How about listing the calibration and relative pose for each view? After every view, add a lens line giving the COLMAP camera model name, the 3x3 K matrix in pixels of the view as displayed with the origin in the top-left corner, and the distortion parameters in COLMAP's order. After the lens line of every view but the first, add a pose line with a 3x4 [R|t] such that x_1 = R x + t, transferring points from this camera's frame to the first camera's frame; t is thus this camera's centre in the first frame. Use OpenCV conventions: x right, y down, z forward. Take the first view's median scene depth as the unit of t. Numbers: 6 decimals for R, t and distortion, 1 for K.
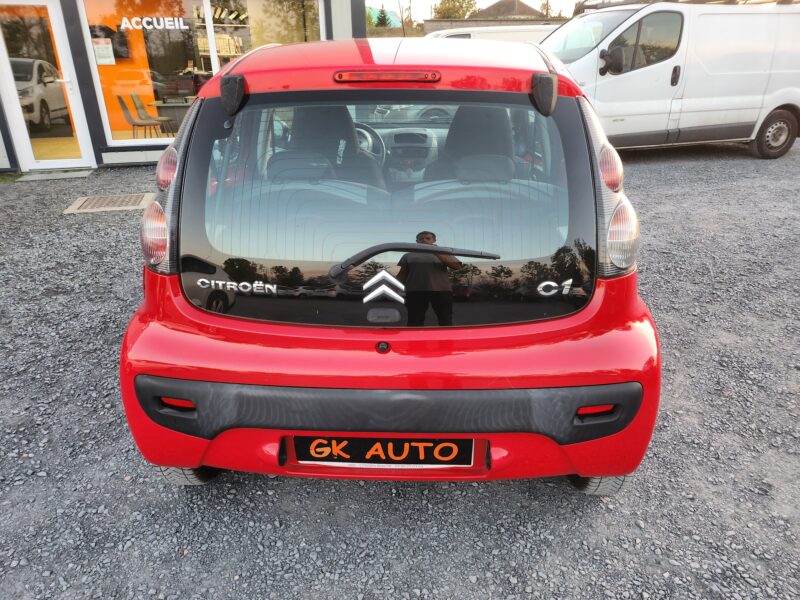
lens RADIAL K [[562.5, 0, 400.0], [0, 562.5, 300.0], [0, 0, 1]] dist [0.005313, 0.000110]
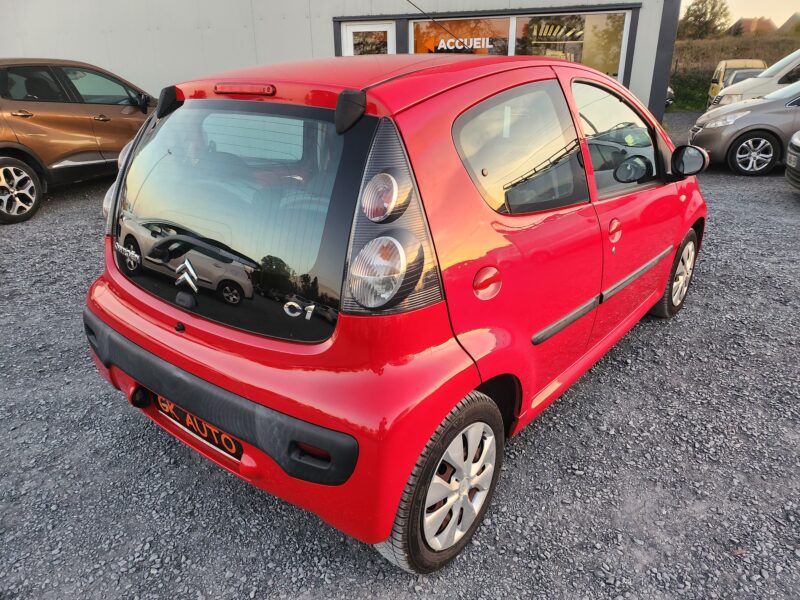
lens RADIAL K [[556.6, 0, 400.0], [0, 556.6, 300.0], [0, 0, 1]] dist [0.022170, 0.000568]
pose [[0.814237, 0.218200, -0.537966, 0.862526], [-0.230905, 0.971947, 0.044739, -0.112779], [0.532636, 0.087791, 0.841779, 0.276007]]
